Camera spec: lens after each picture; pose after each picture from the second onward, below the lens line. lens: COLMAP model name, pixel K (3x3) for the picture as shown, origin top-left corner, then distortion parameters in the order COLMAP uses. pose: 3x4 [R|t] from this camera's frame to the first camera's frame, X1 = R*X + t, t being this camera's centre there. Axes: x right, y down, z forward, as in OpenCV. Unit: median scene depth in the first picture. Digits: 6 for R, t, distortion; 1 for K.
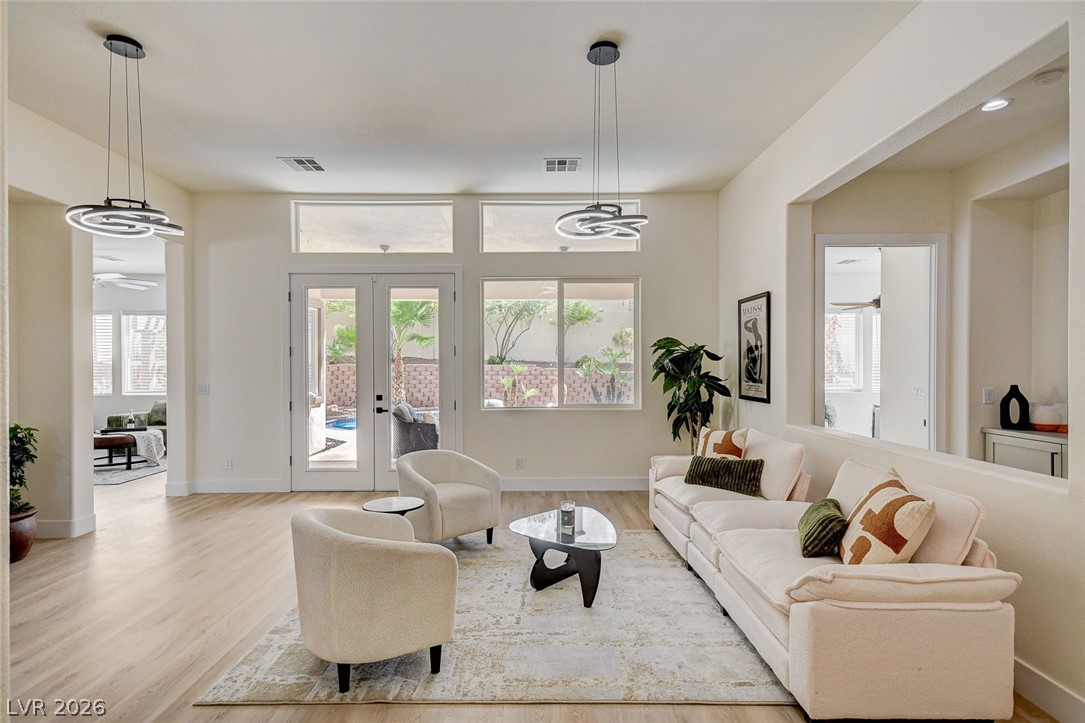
lens RADIAL K [[535.2, 0, 529.7], [0, 535.2, 367.2], [0, 0, 1]] dist [0.013820, -0.000389]
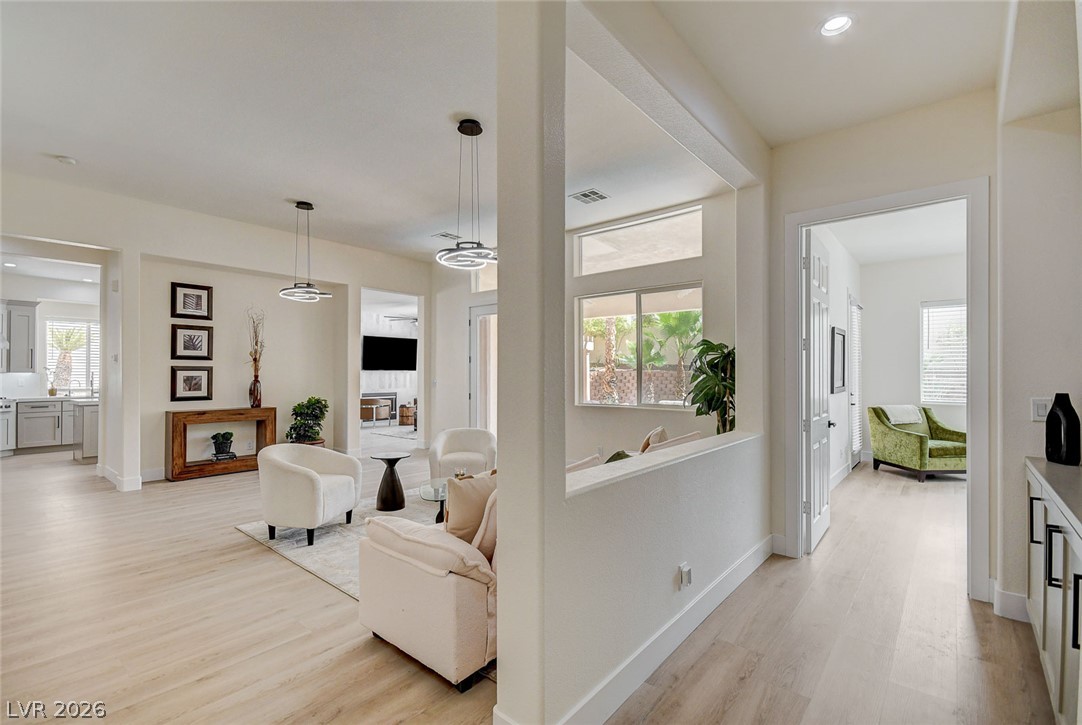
lens RADIAL K [[475.3, 0, 541.4], [0, 475.3, 368.9], [0, 0, 1]] dist [0.006442, -0.000174]
pose [[0.767688, -0.002470, -0.640820, 0.564889], [-0.005982, 0.999921, -0.011020, 0.009434], [0.640796, 0.012293, 0.767612, 0.123159]]
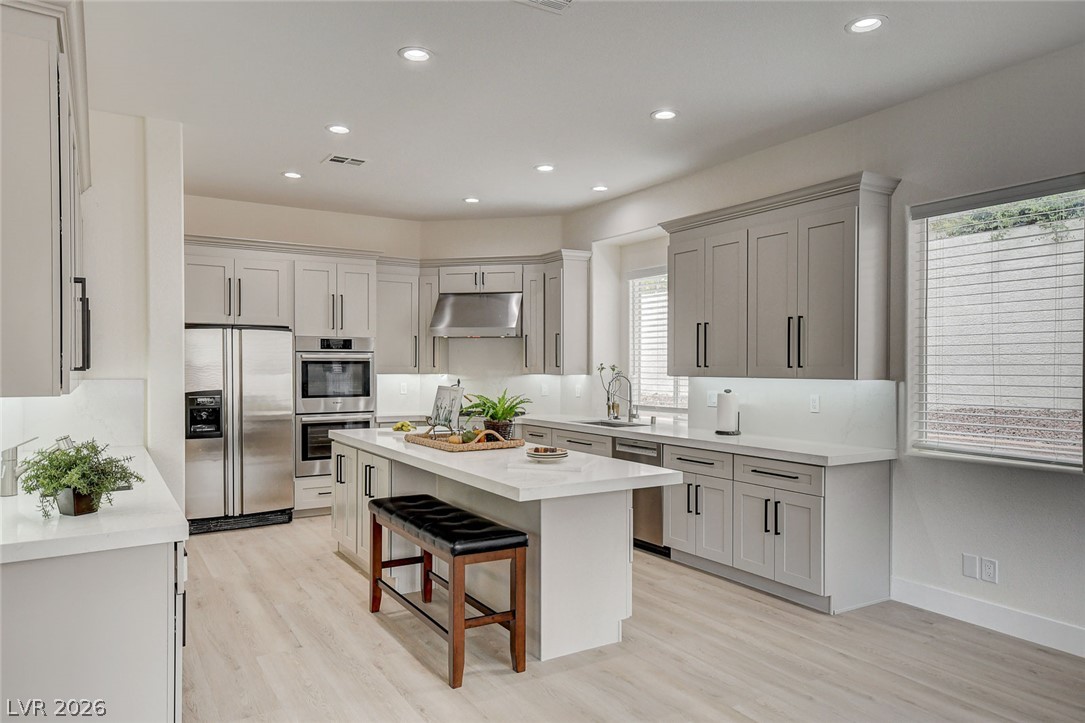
lens RADIAL K [[720.9, 0, 536.8], [0, 720.9, 370.9], [0, 0, 1]] dist [0.016505, 0.001346]
pose [[-0.857379, 0.003495, -0.514674, -0.822000], [-0.001229, 0.999960, 0.008839, -0.003963], [0.514684, 0.008211, -0.857341, 1.259155]]
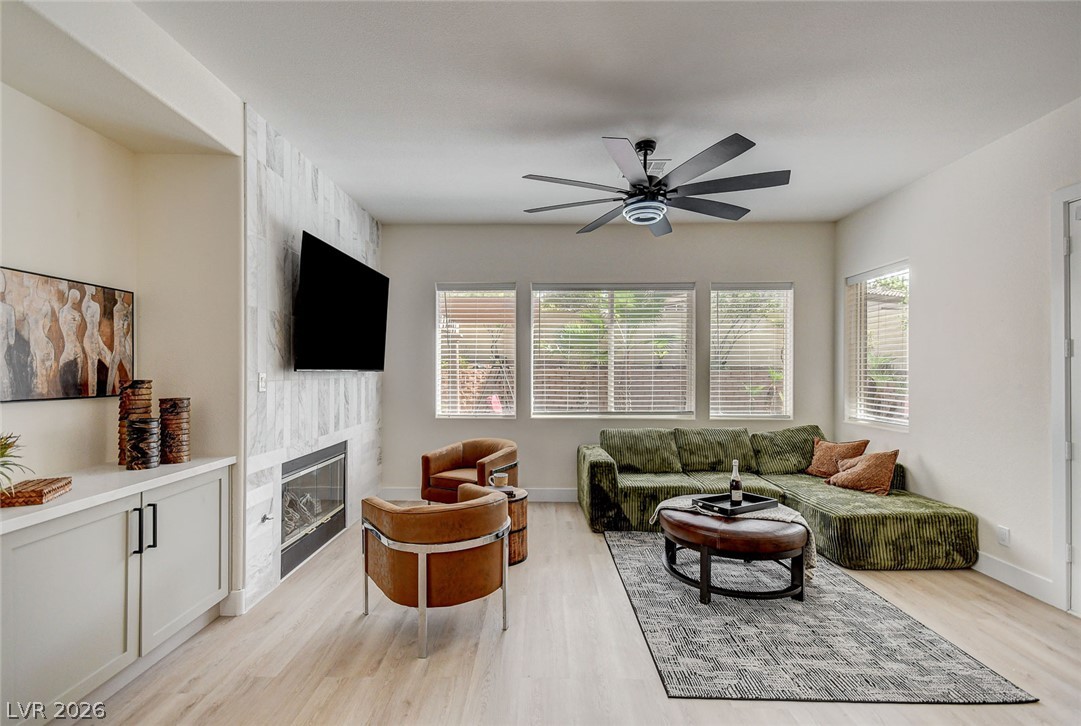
lens RADIAL K [[481.0, 0, 537.7], [0, 481.0, 369.2], [0, 0, 1]] dist [0.018855, -0.000336]
pose [[0.999655, 0.001530, -0.026231, -1.226023], [-0.001629, 0.999992, -0.003751, -0.002522], [0.026225, 0.003792, 0.999649, 0.758542]]
